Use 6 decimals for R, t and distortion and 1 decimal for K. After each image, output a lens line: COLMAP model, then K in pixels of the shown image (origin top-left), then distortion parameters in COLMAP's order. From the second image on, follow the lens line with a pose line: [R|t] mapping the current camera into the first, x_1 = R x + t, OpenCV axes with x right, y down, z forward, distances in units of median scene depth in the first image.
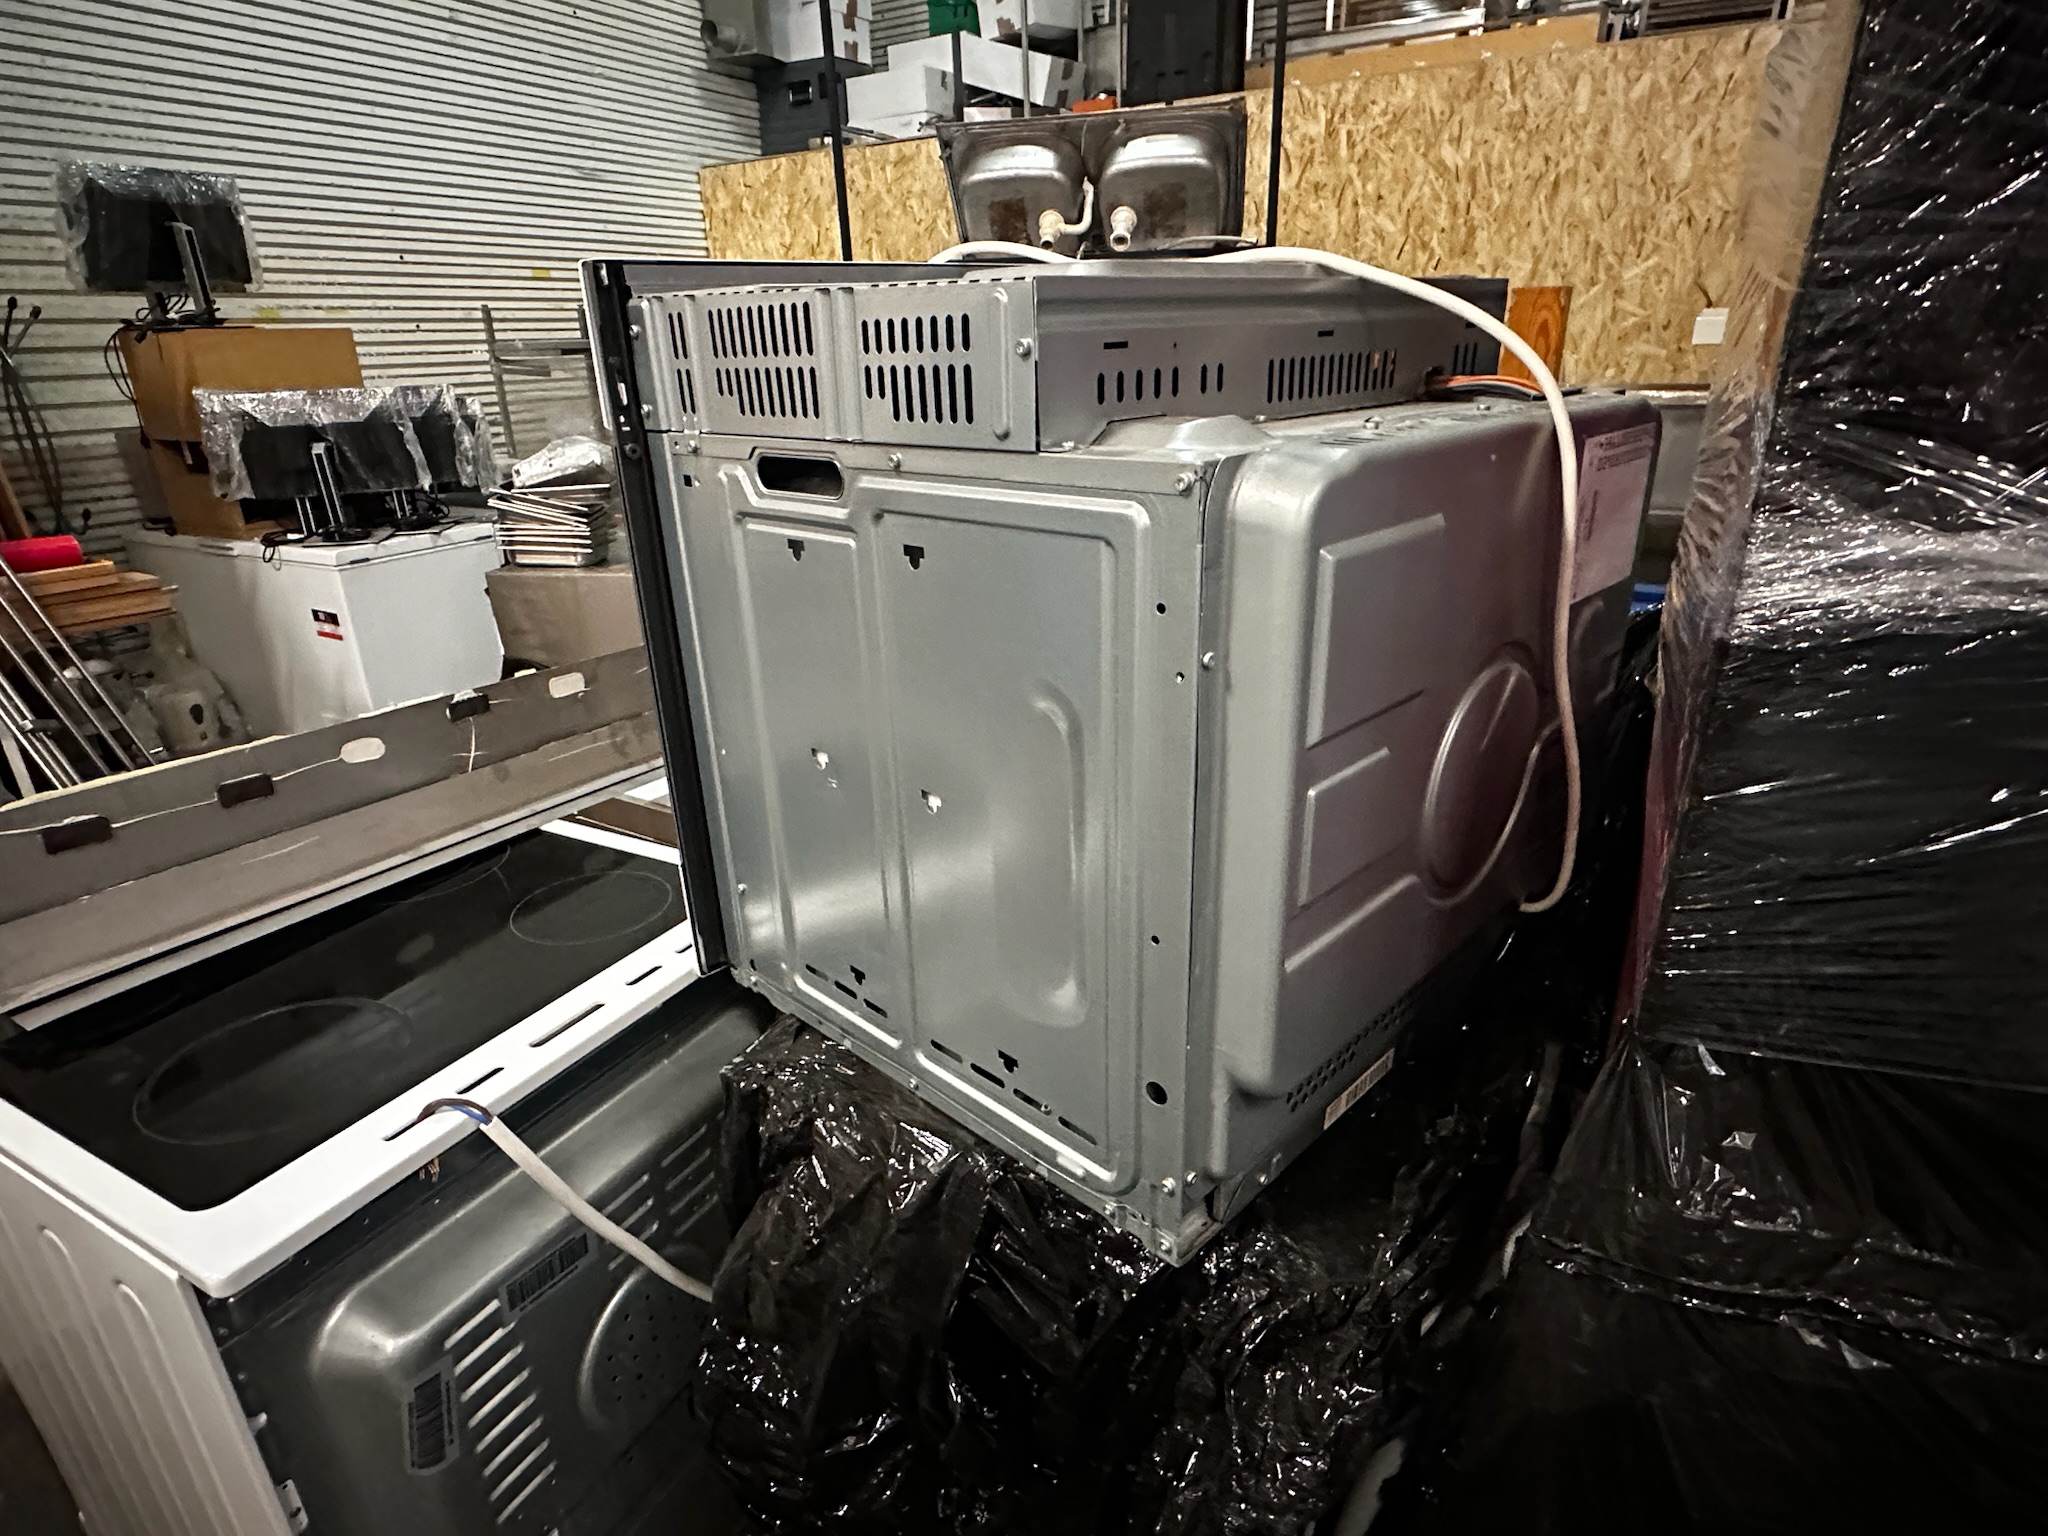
lens RADIAL K [[1081.5, 0, 1022.9], [0, 1081.5, 770.5], [0, 0, 1]] dist [0.004798, -0.003800]
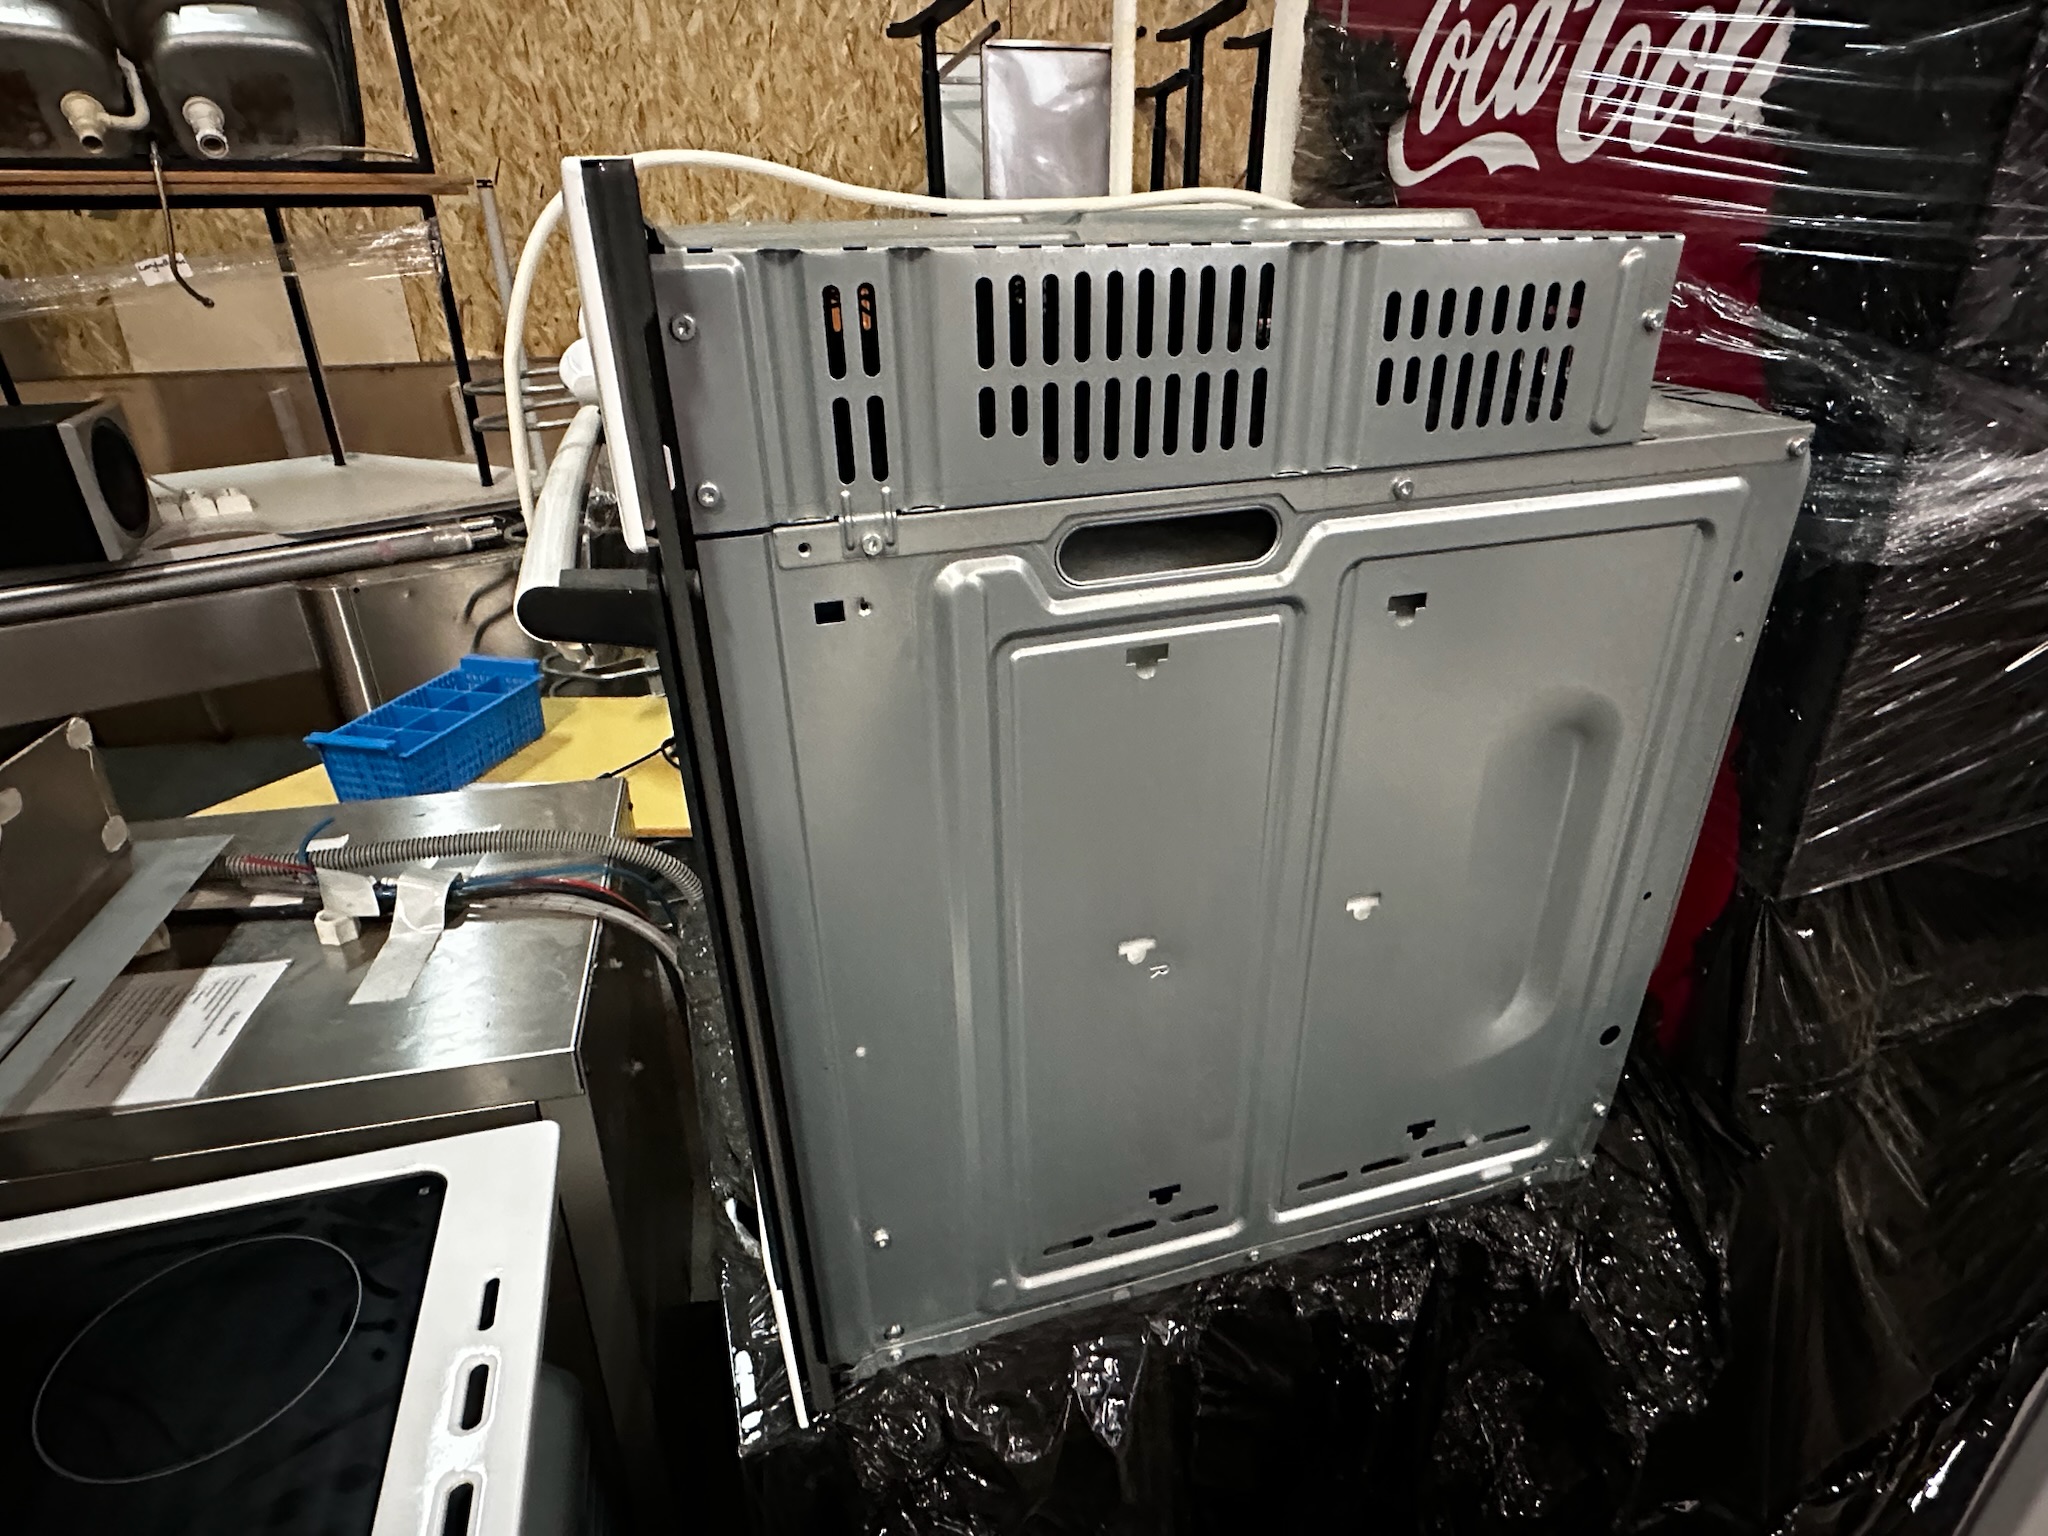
lens RADIAL K [[1081.5, 0, 1021.5], [0, 1081.5, 762.5], [0, 0, 1]] dist [0.004798, -0.003800]
pose [[0.703341, -0.298288, 0.645241, -0.081137], [0.267731, 0.952017, 0.148269, -0.030642], [-0.658507, 0.068467, 0.749454, 0.069274]]
